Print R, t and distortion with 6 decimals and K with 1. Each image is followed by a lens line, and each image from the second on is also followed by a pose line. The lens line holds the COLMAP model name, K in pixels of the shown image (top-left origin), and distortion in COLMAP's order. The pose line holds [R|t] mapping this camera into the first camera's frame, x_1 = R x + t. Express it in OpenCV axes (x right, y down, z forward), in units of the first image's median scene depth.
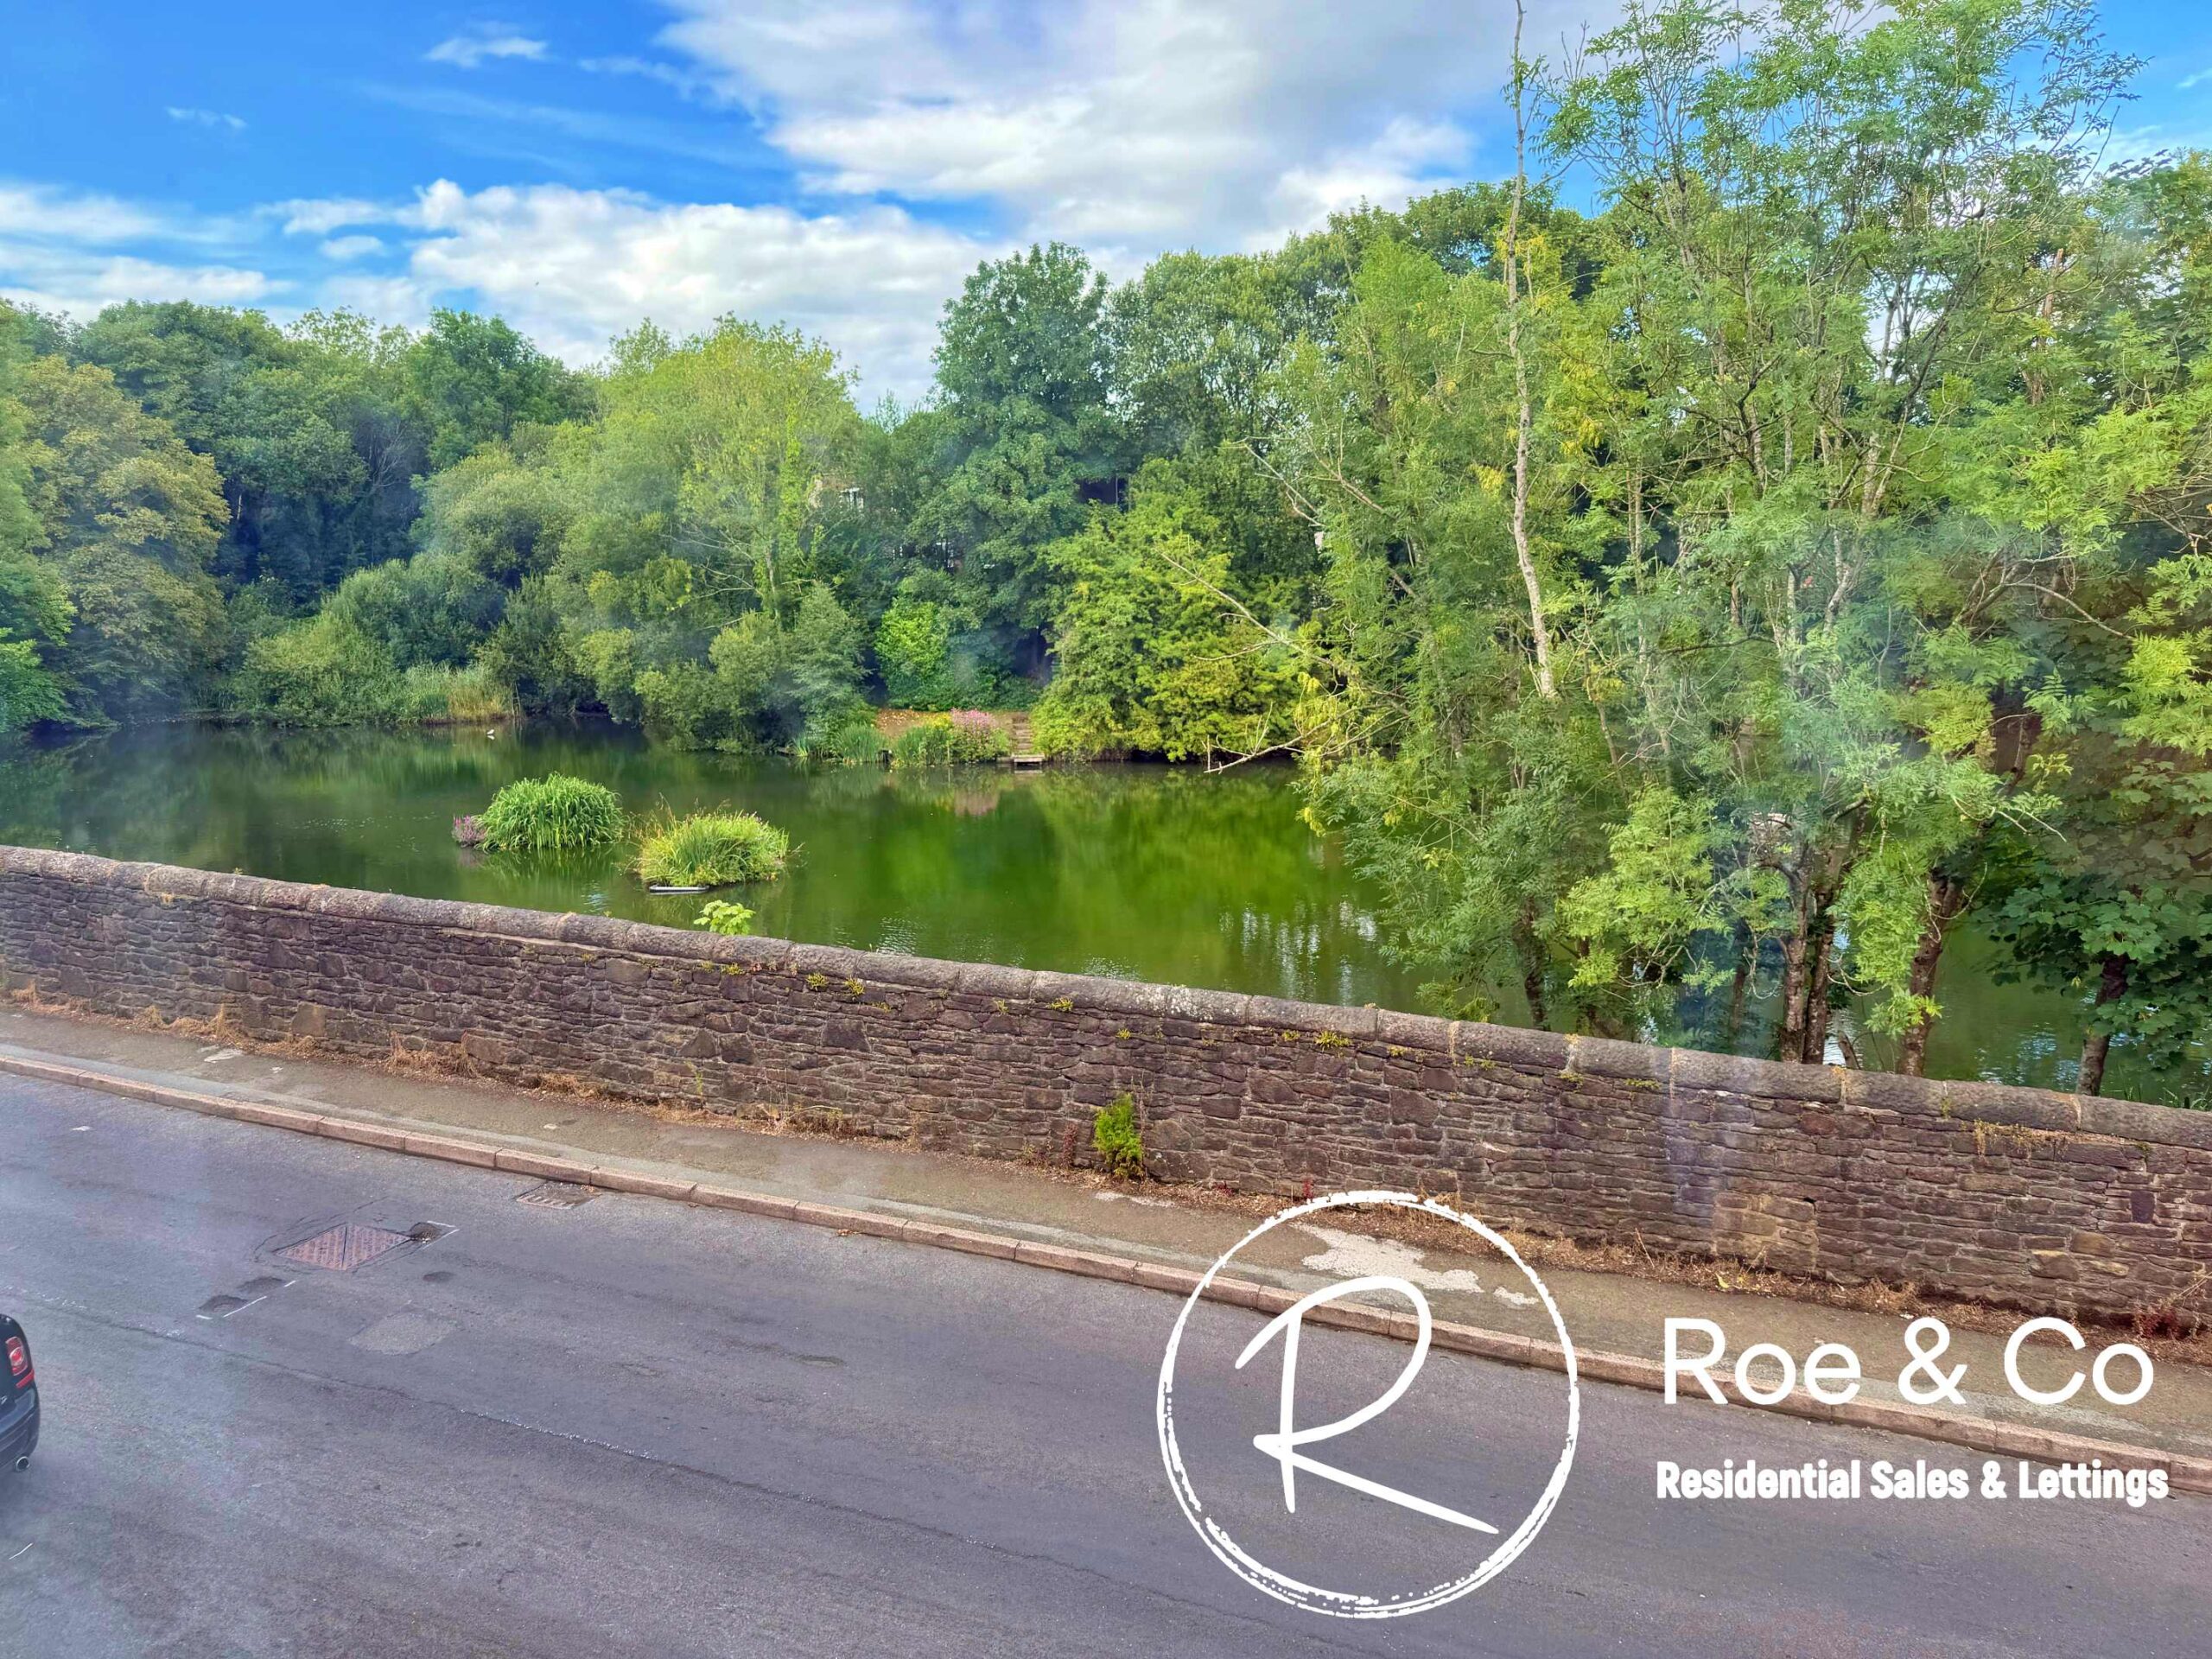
lens RADIAL K [[1569.8, 0, 1094.9], [0, 1569.8, 835.9], [0, 0, 1]] dist [0.136426, -0.233383]
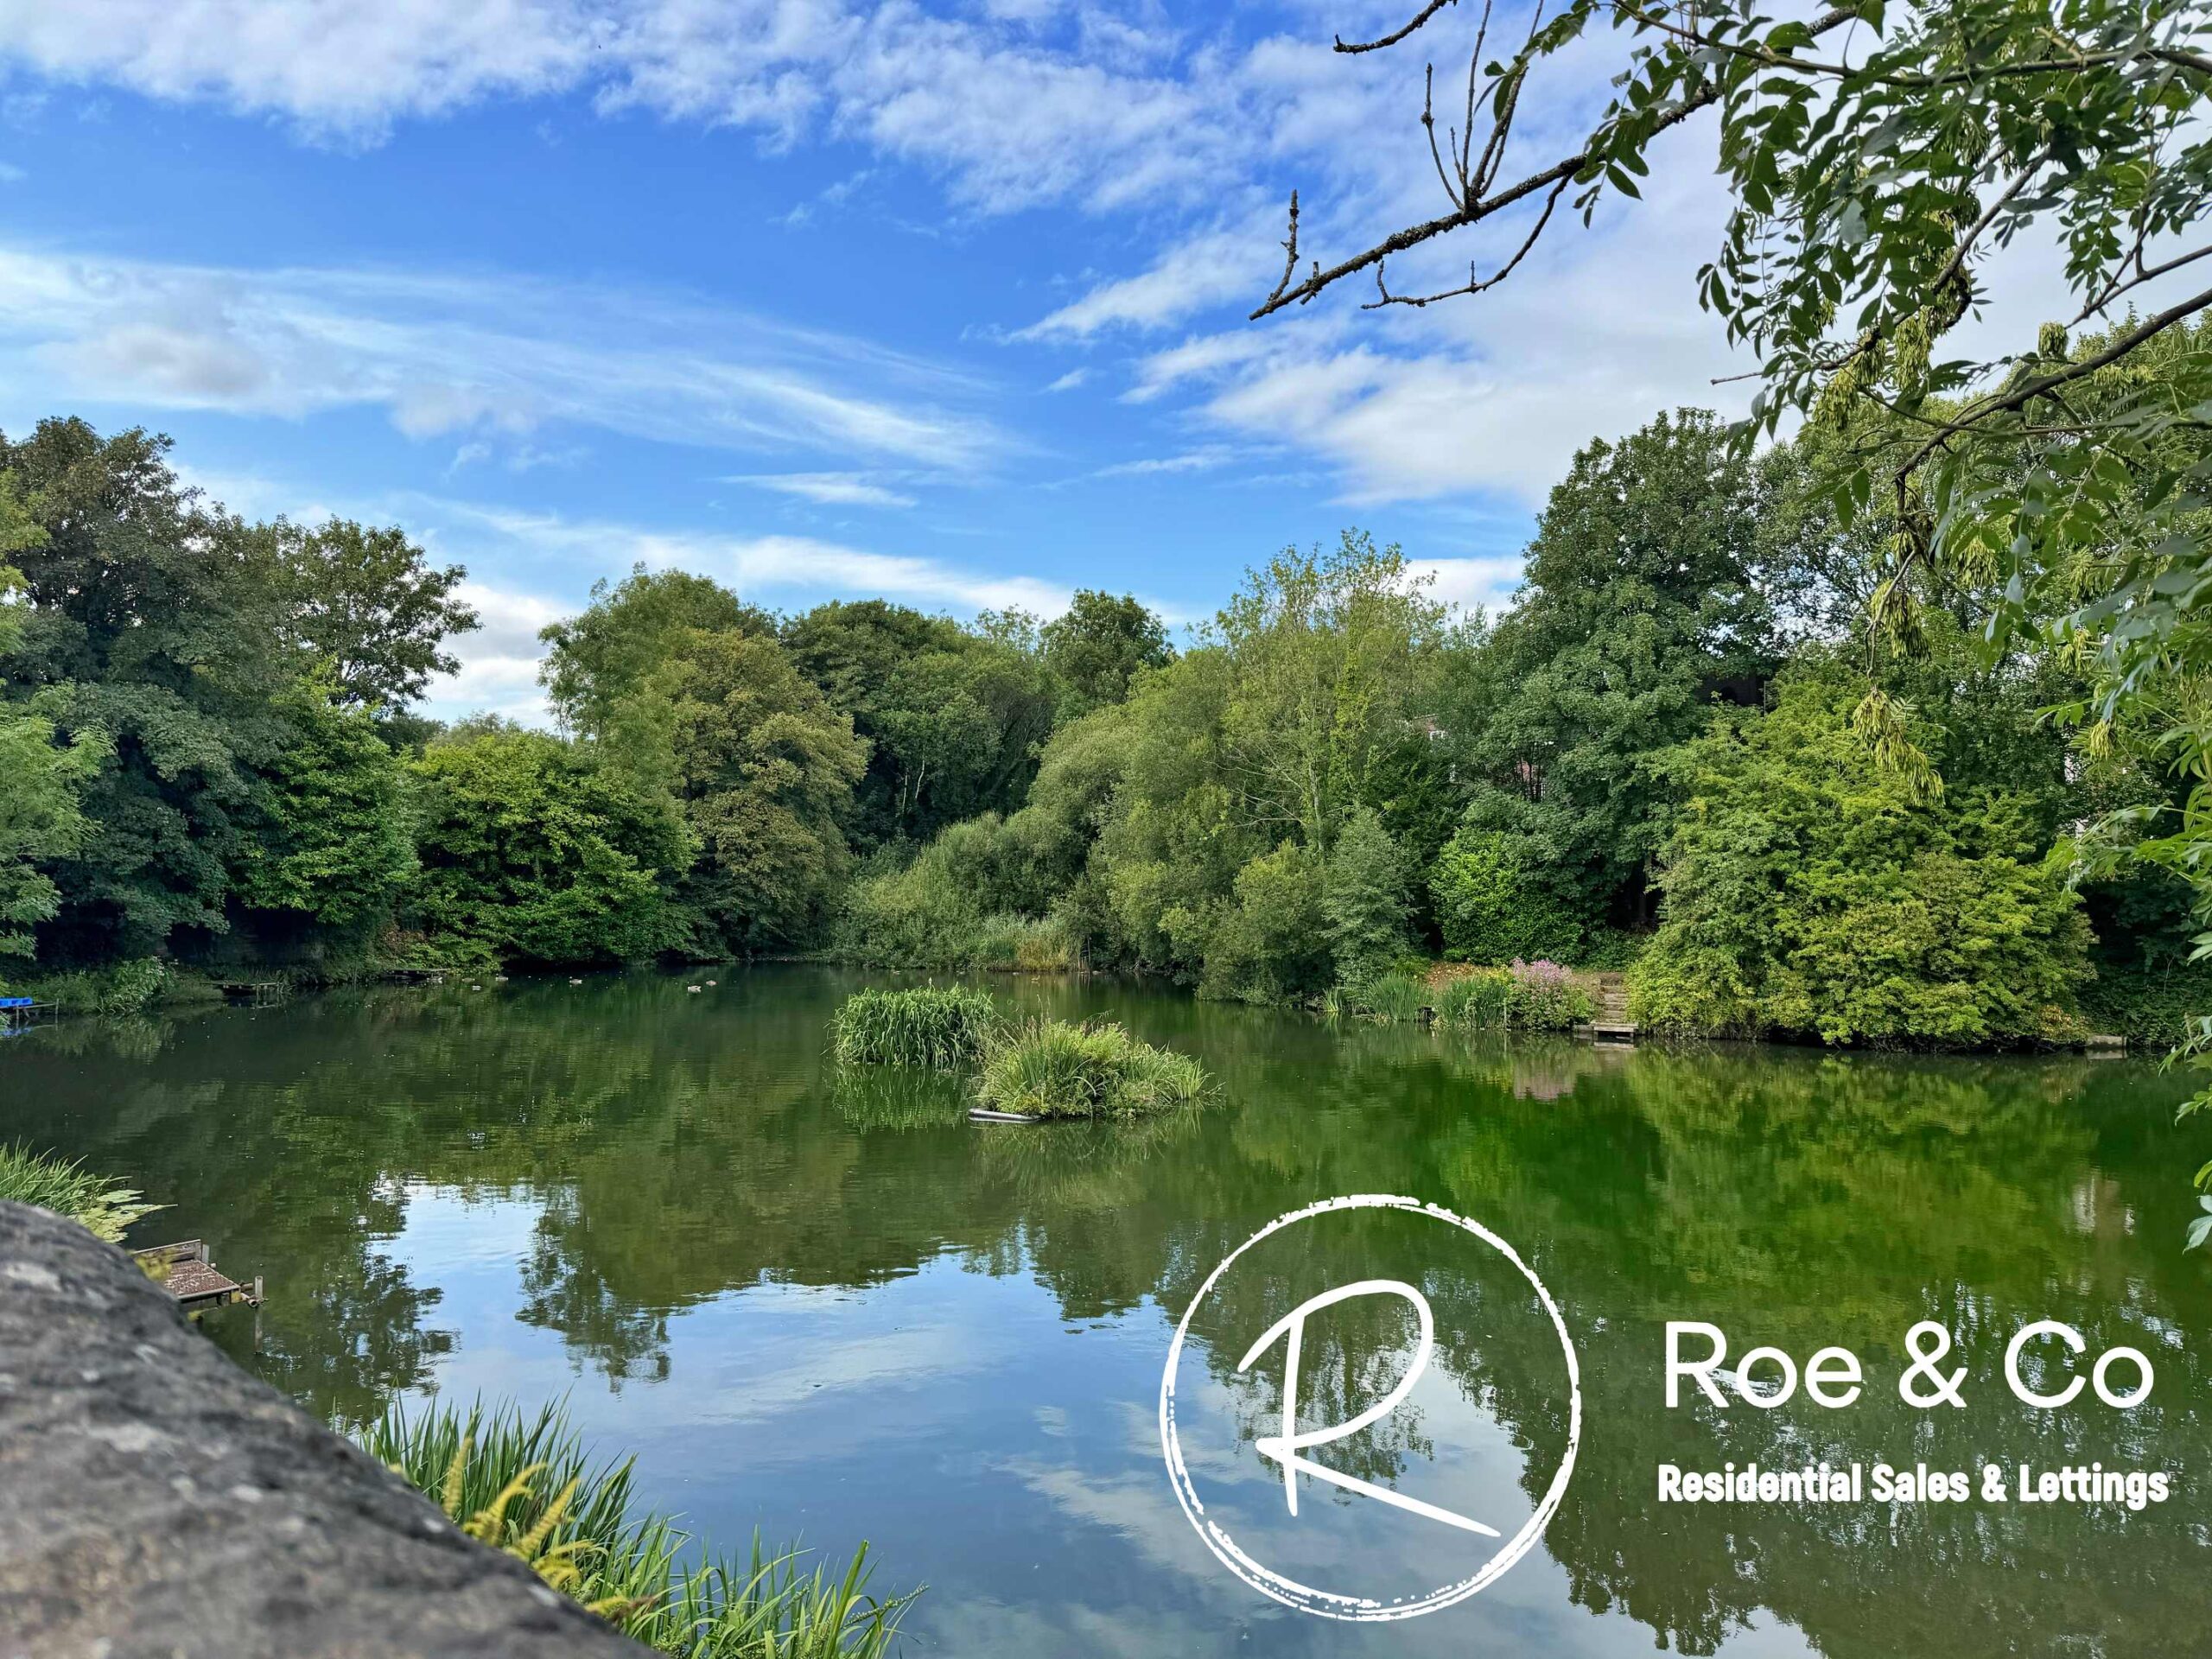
lens RADIAL K [[1569.8, 0, 1094.9], [0, 1569.8, 835.9], [0, 0, 1]] dist [0.136426, -0.233383]
pose [[0.917059, 0.015799, -0.398439, 0.030124], [-0.092860, 0.980204, -0.174862, 0.016287], [0.387789, 0.197358, 0.900372, 0.199404]]
